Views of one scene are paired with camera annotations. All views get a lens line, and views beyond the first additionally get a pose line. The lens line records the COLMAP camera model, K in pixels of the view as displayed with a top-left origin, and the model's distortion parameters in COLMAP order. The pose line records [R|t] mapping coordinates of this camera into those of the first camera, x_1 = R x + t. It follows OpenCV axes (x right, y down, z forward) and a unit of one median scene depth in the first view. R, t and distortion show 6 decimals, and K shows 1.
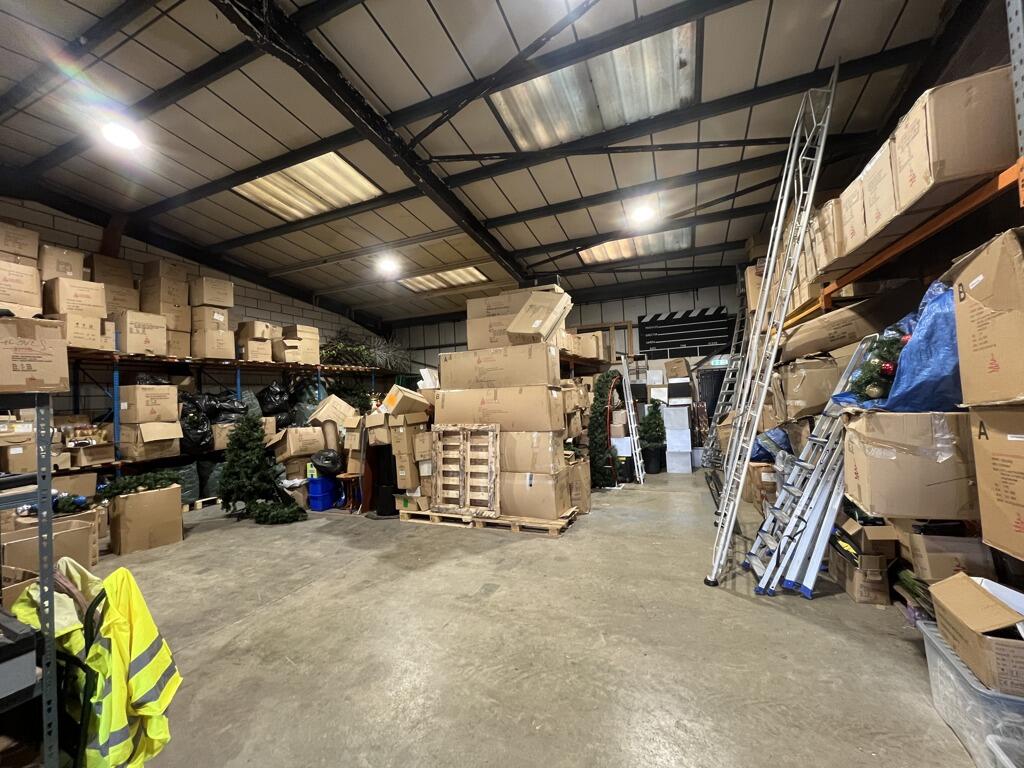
lens RADIAL K [[408.9, 0, 512.0], [0, 408.9, 384.0], [0, 0, 1]] dist [-0.007748, -0.000204]
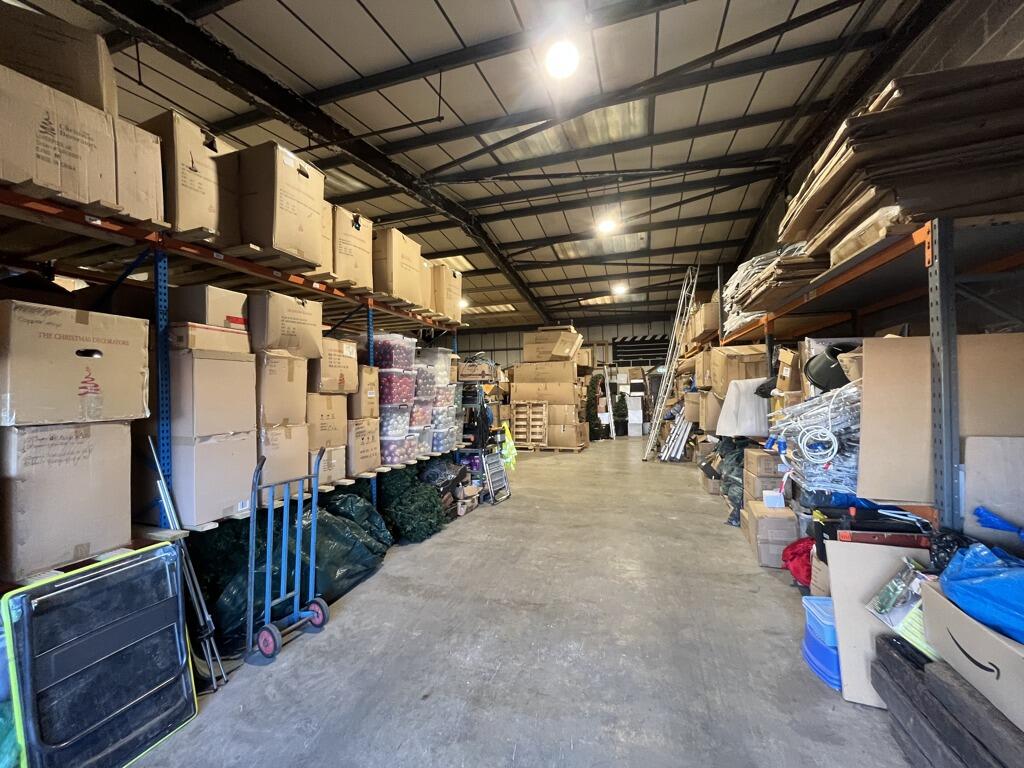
lens RADIAL K [[408.9, 0, 512.0], [0, 408.9, 384.0], [0, 0, 1]] dist [-0.007748, -0.000204]
pose [[0.996021, 0.027508, 0.084768, -0.270262], [-0.028517, 0.999536, 0.010719, -0.000572], [-0.084434, -0.013094, 0.996343, -0.698011]]
